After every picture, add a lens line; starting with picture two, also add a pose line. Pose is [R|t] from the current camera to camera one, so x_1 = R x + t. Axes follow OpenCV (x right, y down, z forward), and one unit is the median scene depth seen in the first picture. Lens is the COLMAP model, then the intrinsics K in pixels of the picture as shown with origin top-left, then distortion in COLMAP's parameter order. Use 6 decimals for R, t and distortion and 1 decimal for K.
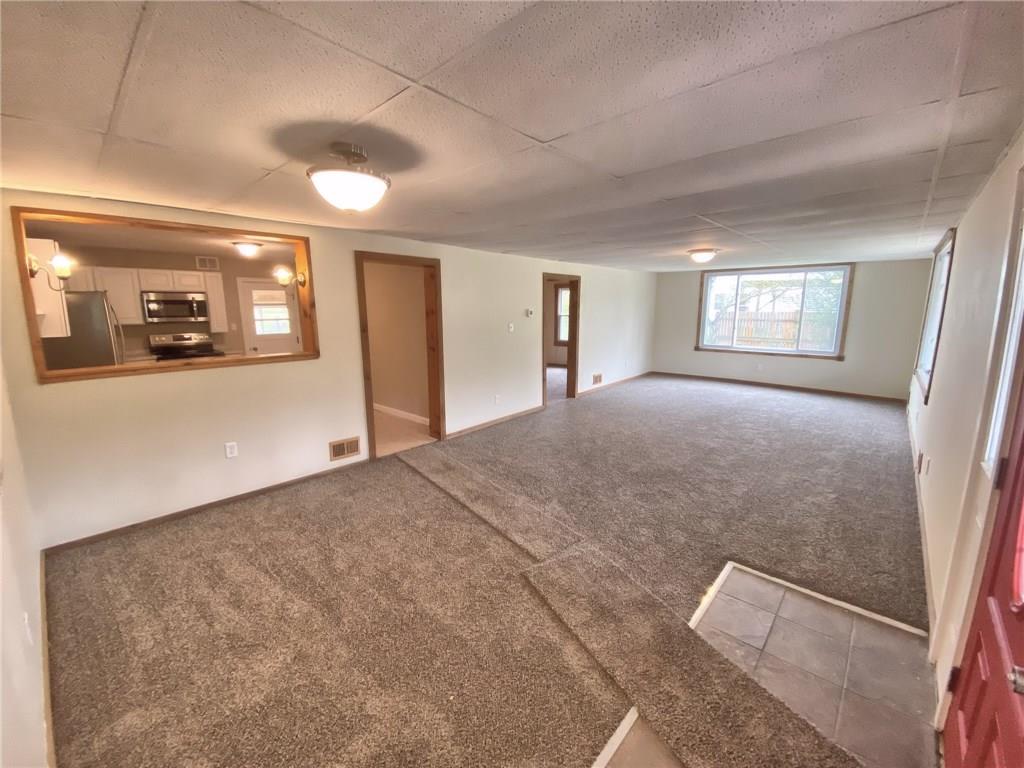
lens RADIAL K [[416.1, 0, 511.9], [0, 416.1, 384.7], [0, 0, 1]] dist [-0.006994, -0.006881]
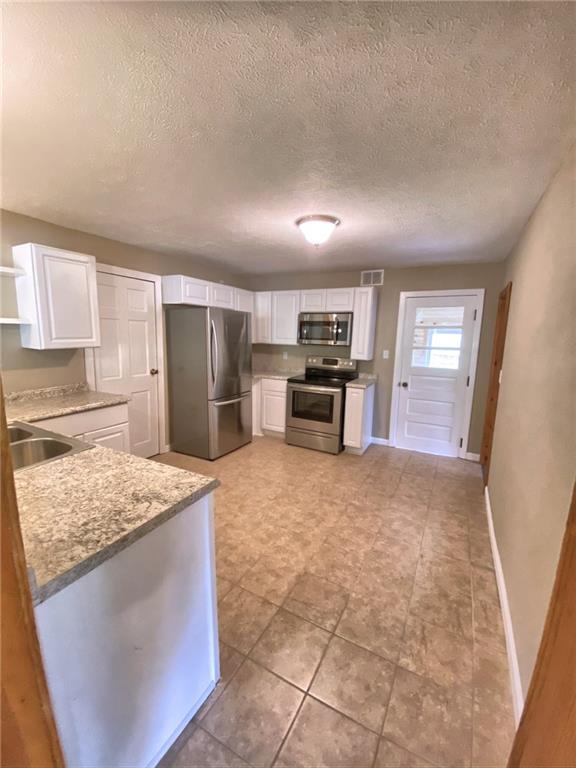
lens RADIAL K [[312.1, 0, 291.3], [0, 312.1, 382.2], [0, 0, 1]] dist [-0.006994, -0.006881]
pose [[0.256286, 0.157940, -0.953610, -0.143810], [-0.190387, 0.975482, 0.110395, -0.129356], [0.947666, 0.153262, 0.280072, 0.721948]]
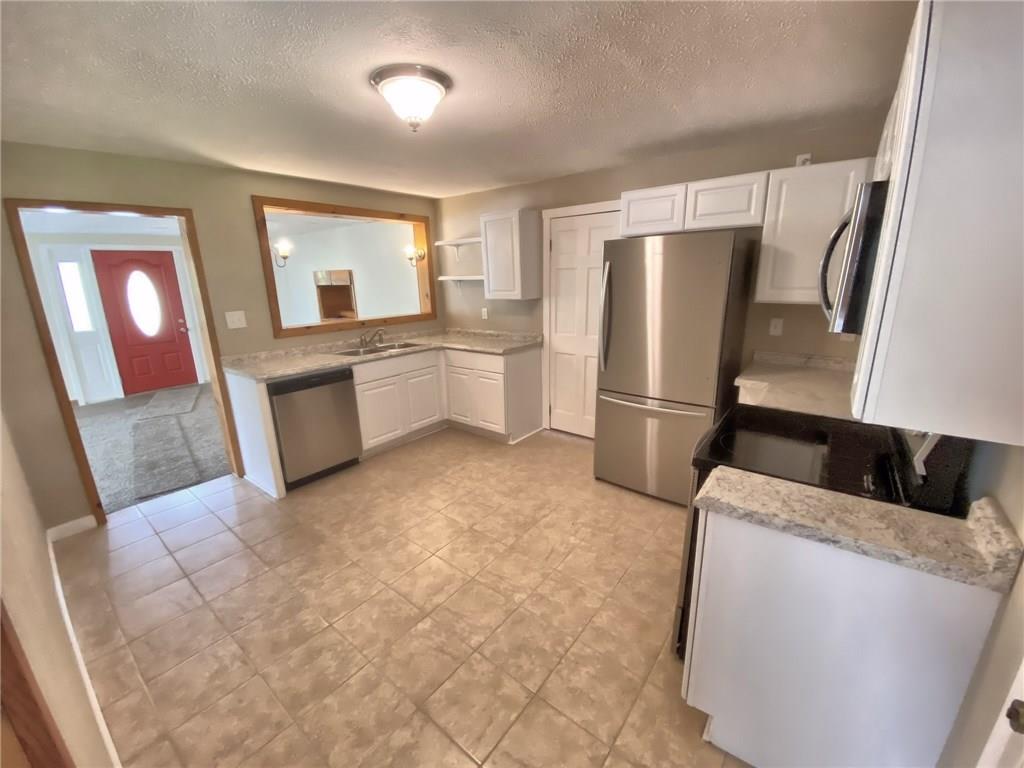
lens RADIAL K [[416.1, 0, 512.6], [0, 416.1, 383.7], [0, 0, 1]] dist [-0.006994, -0.006881]
pose [[-0.996516, 0.050882, -0.066078, -0.567407], [0.019025, 0.910125, 0.413896, -0.213956], [0.081199, 0.411197, -0.907923, 1.165425]]
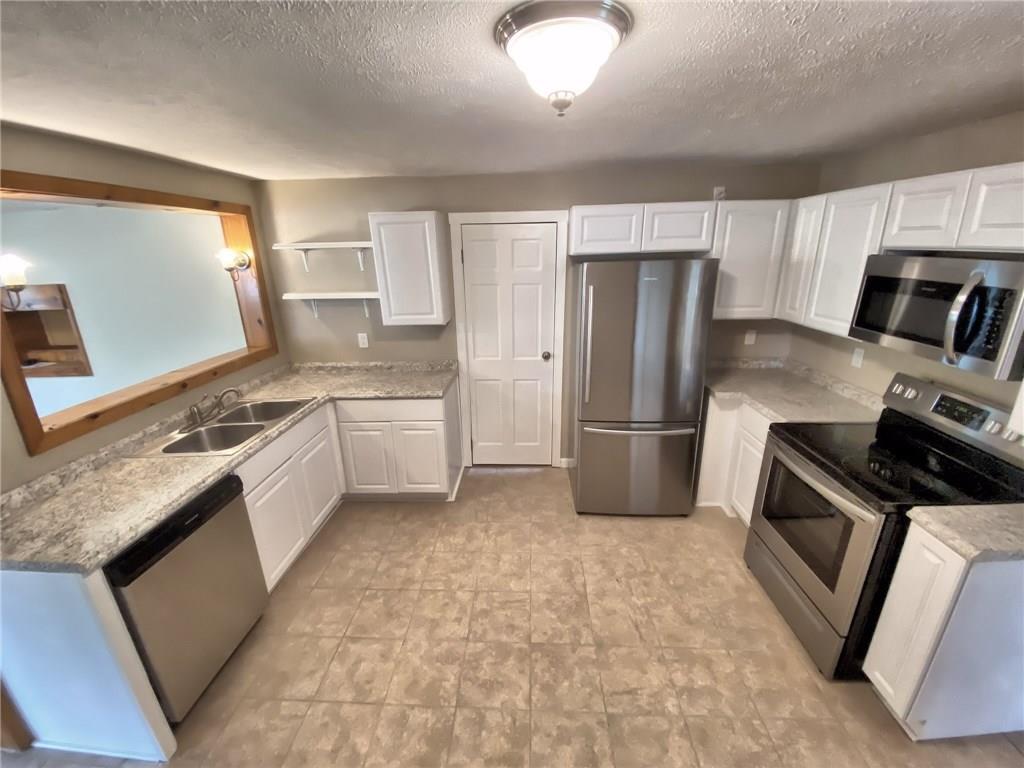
lens RADIAL K [[416.1, 0, 515.1], [0, 416.1, 378.5], [0, 0, 1]] dist [-0.006994, -0.006881]
pose [[-0.764481, 0.211070, -0.609112, -0.387521], [-0.082597, 0.905019, 0.417274, -0.226749], [0.639332, 0.369310, -0.674437, 0.977567]]
